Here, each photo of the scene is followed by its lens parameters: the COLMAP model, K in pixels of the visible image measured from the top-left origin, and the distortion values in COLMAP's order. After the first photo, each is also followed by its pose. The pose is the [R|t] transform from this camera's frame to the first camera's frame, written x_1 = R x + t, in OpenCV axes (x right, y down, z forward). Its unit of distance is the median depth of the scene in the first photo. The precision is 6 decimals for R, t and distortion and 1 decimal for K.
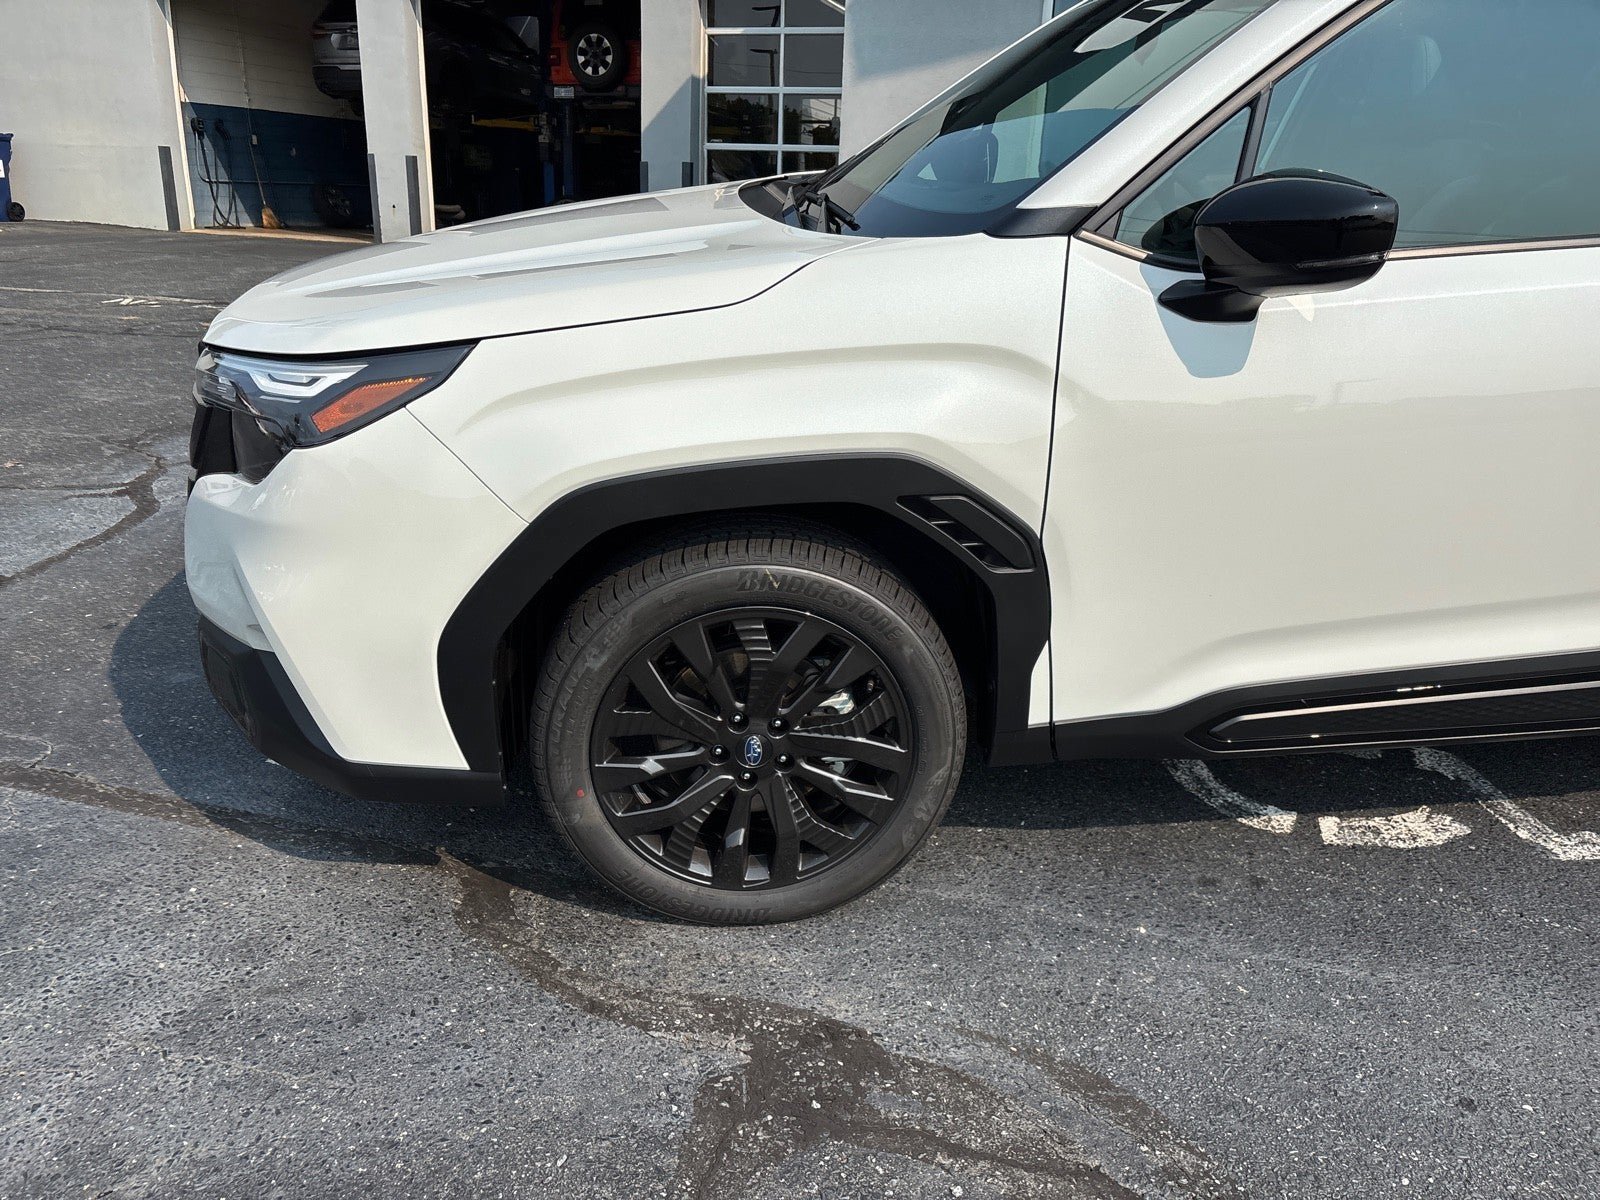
lens RADIAL K [[1195.3, 0, 807.5], [0, 1195.3, 606.4], [0, 0, 1]] dist [0.044715, -0.044601]
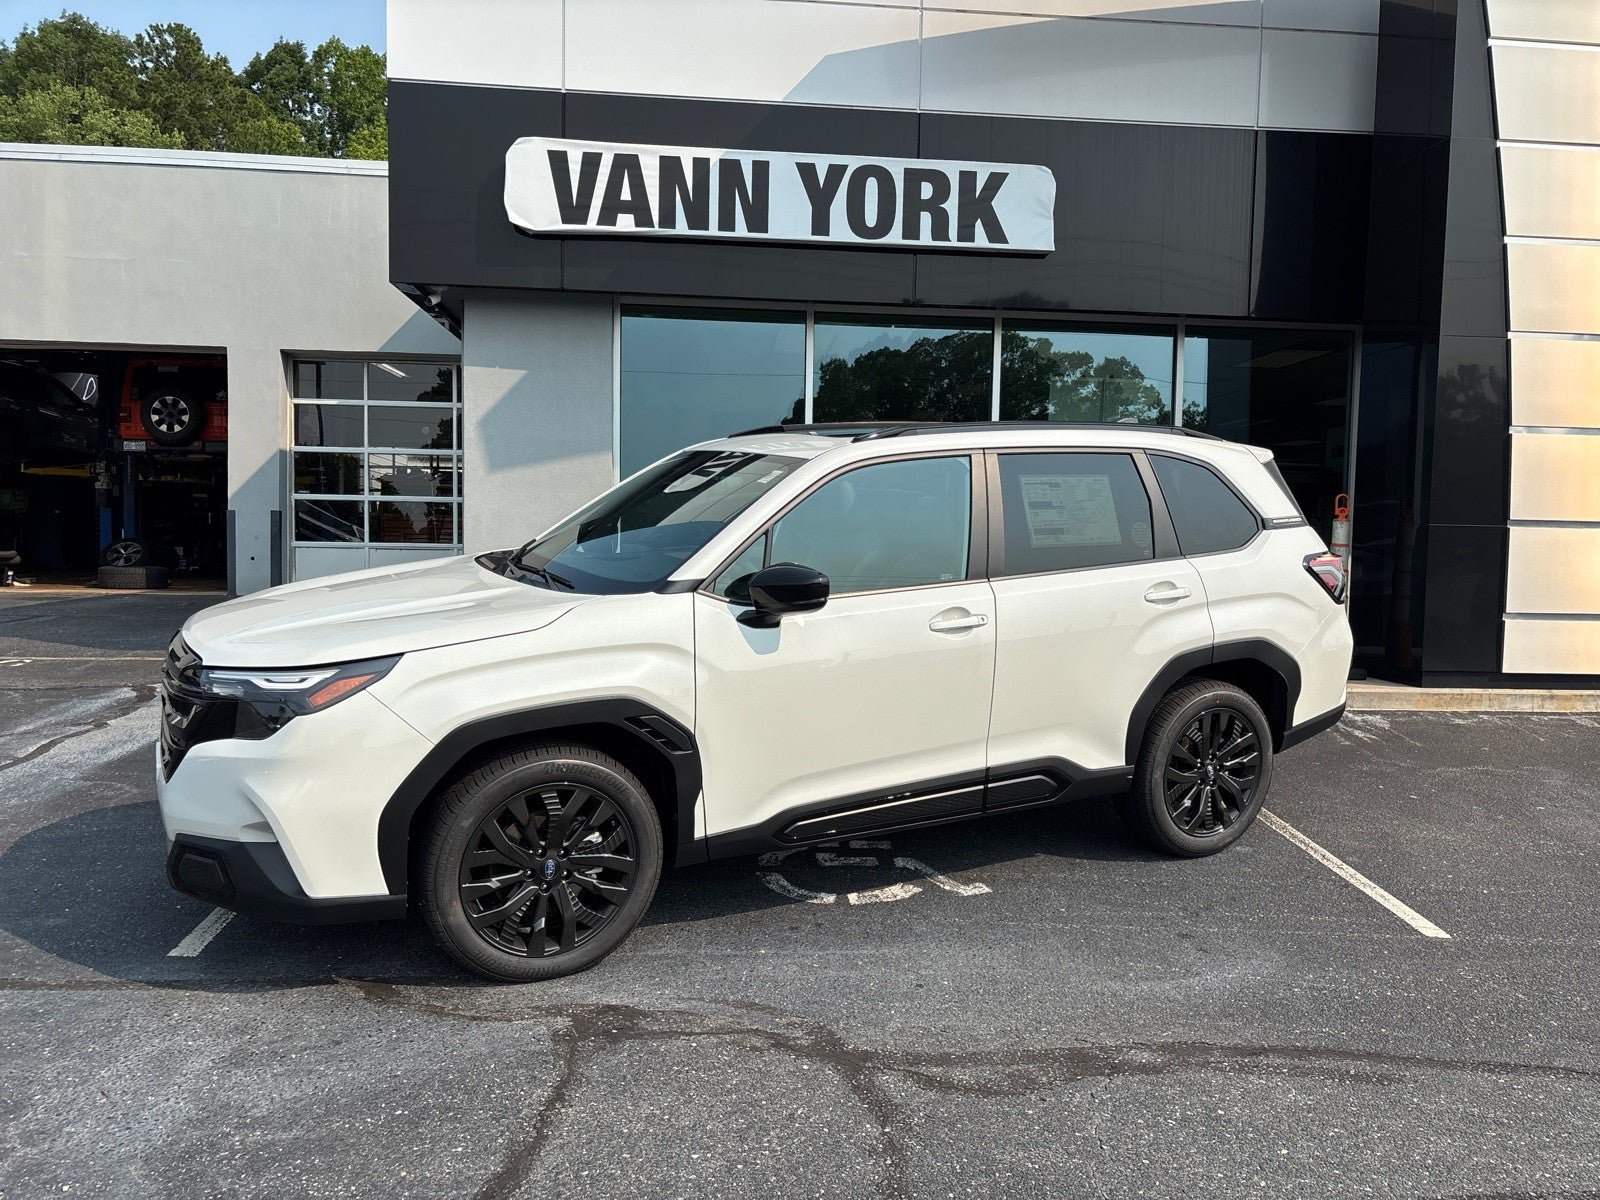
lens RADIAL K [[1195.3, 0, 807.5], [0, 1195.3, 606.4], [0, 0, 1]] dist [0.044715, -0.044601]
pose [[0.932472, -0.034507, 0.359590, -0.319613], [0.125908, 0.964053, -0.233985, 0.212335], [-0.338589, 0.263460, 0.903297, -0.874427]]
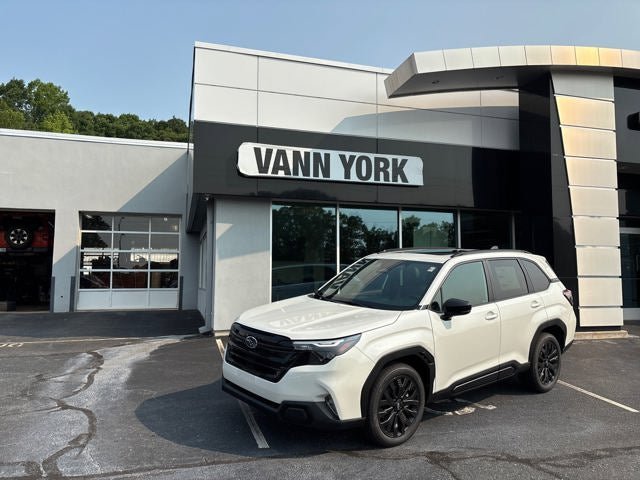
lens RADIAL K [[472.1, 0, 314.8], [0, 472.1, 255.1], [0, 0, 1]] dist [0.094888, -0.115795]
pose [[0.847020, -0.002982, 0.531553, -1.482475], [0.195041, 0.931981, -0.305566, 0.072822], [-0.494486, 0.362495, 0.789988, -0.735634]]
